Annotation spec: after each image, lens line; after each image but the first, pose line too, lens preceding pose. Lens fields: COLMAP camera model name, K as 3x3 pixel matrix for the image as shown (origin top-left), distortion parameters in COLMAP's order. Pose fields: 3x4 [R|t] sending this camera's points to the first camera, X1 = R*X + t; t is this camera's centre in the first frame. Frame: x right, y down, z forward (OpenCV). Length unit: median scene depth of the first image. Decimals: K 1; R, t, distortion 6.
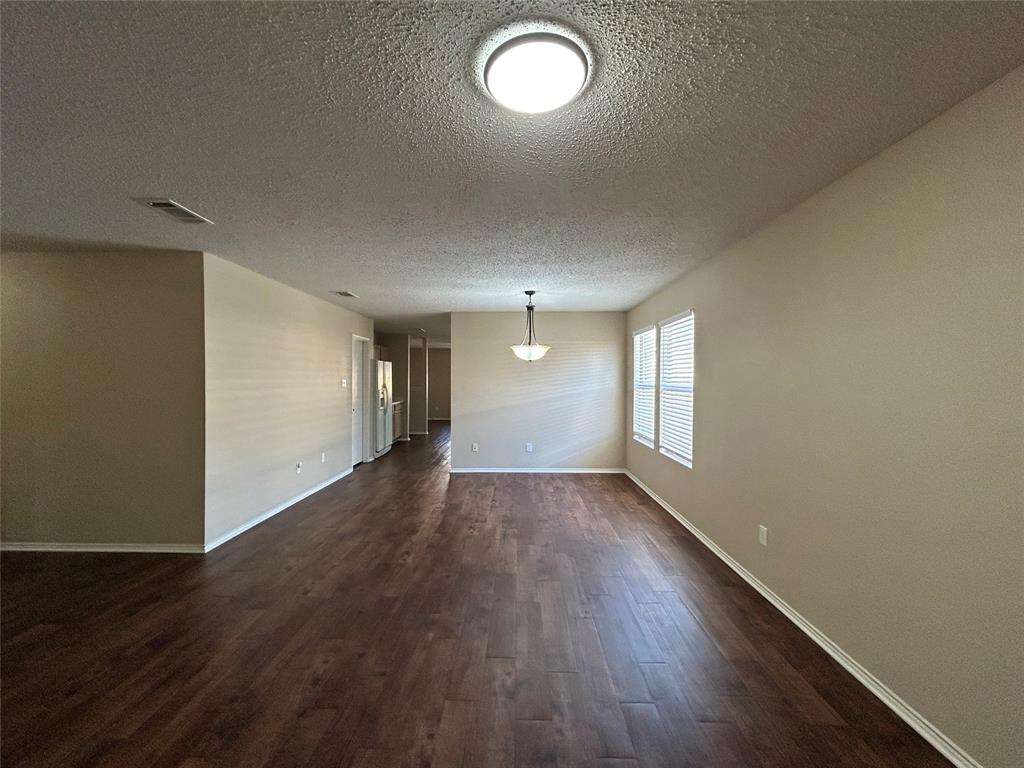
lens RADIAL K [[413.1, 0, 512.8], [0, 413.1, 383.9], [0, 0, 1]] dist [0.001356, 0.000290]
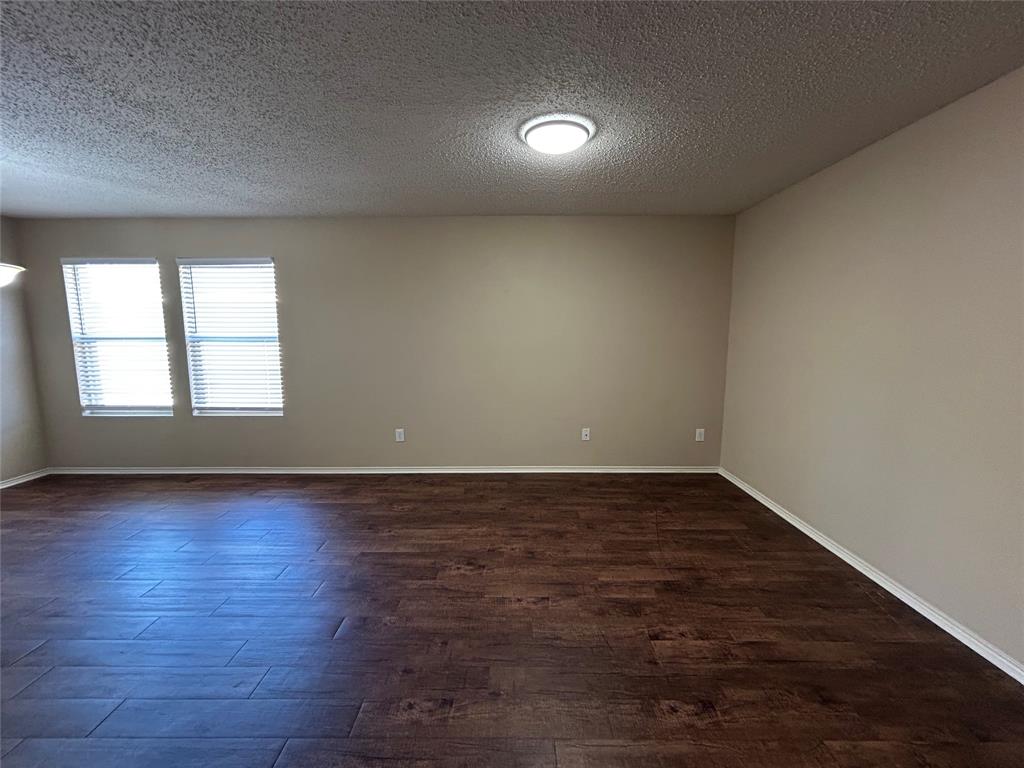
lens RADIAL K [[413.1, 0, 512.9], [0, 413.1, 381.2], [0, 0, 1]] dist [0.001356, 0.000290]
pose [[-0.014455, -0.120885, 0.992561, -0.595335], [0.013401, 0.992552, 0.121079, 0.001055], [-0.999806, 0.015052, -0.012727, 0.431920]]
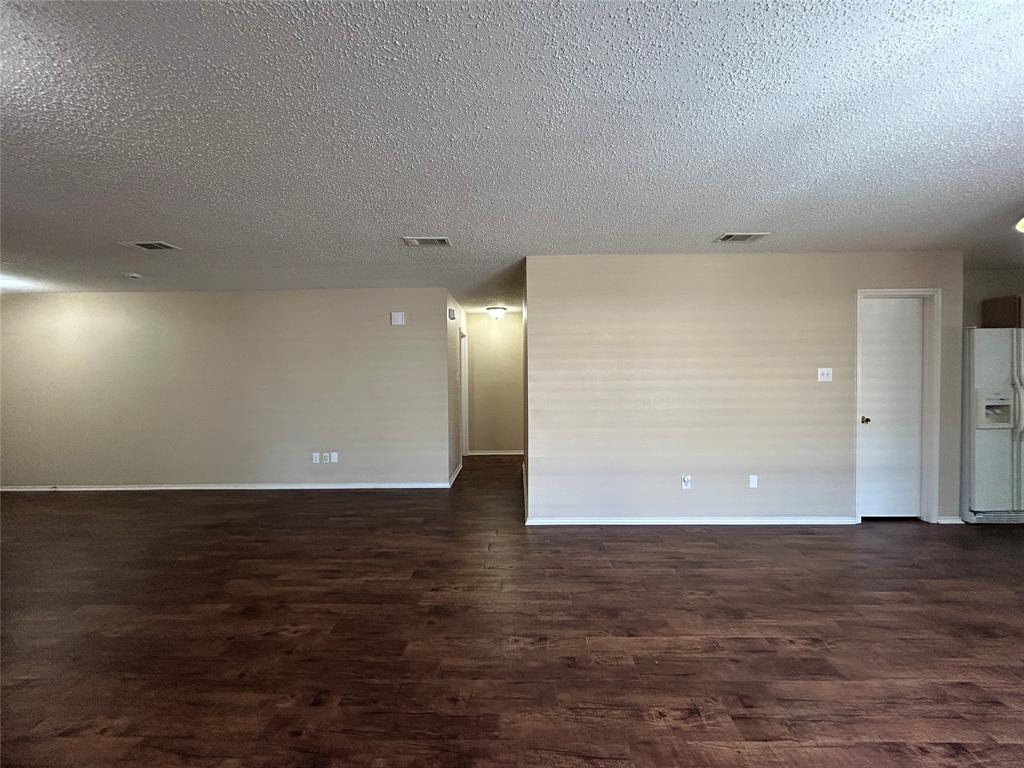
lens RADIAL K [[413.1, 0, 509.2], [0, 413.1, 382.5], [0, 0, 1]] dist [0.001356, 0.000290]
pose [[-0.000577, 0.013683, -0.999906, 0.321555], [-0.002896, 0.999902, 0.013685, 0.006075], [0.999996, 0.002903, -0.000537, 0.820950]]
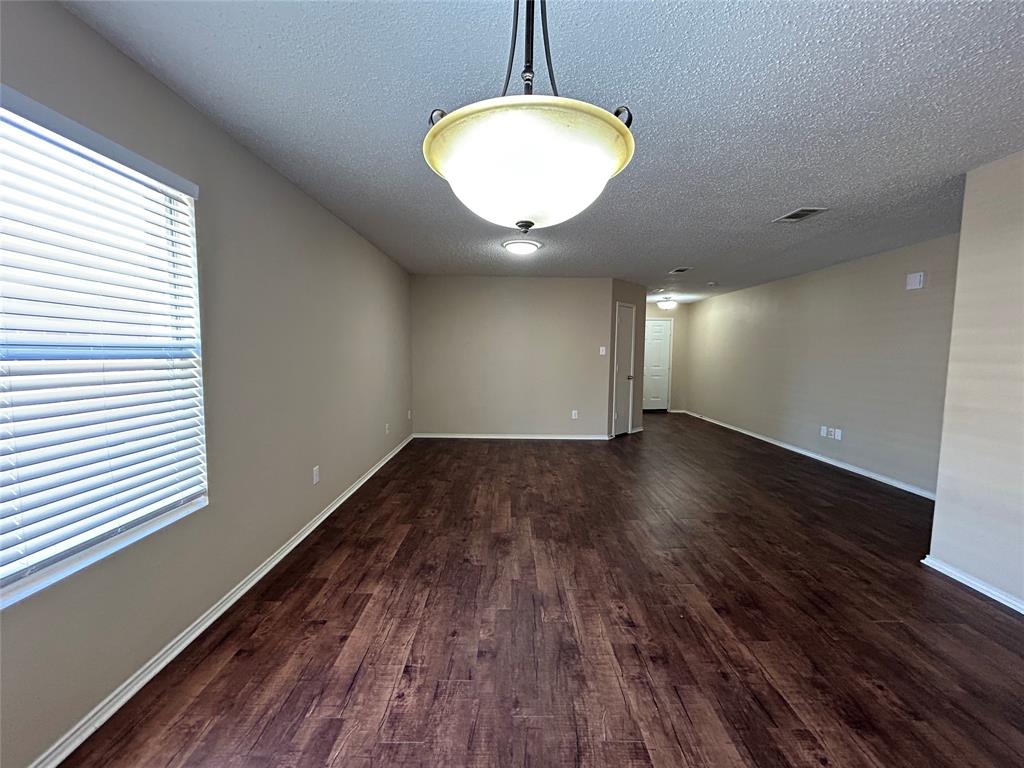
lens RADIAL K [[413.1, 0, 514.6], [0, 413.1, 378.6], [0, 0, 1]] dist [0.001356, 0.000290]
pose [[-0.999502, -0.012806, -0.028825, 0.065120], [-0.015111, 0.996580, 0.081234, 0.000408], [0.027686, 0.081629, -0.996278, 1.506131]]
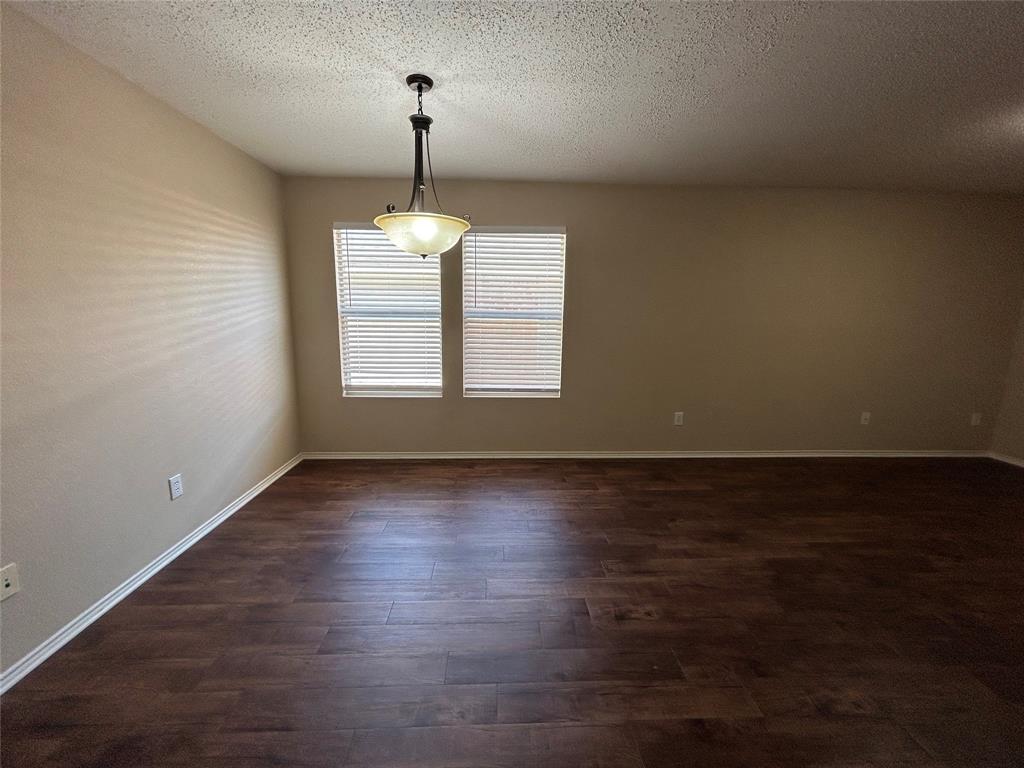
lens RADIAL K [[413.1, 0, 513.4], [0, 413.1, 383.4], [0, 0, 1]] dist [0.001356, 0.000290]
pose [[-0.058479, -0.170835, 0.983563, -0.517570], [-0.001283, 0.985261, 0.171053, 0.004244], [-0.998288, 0.008741, -0.057836, 1.160812]]
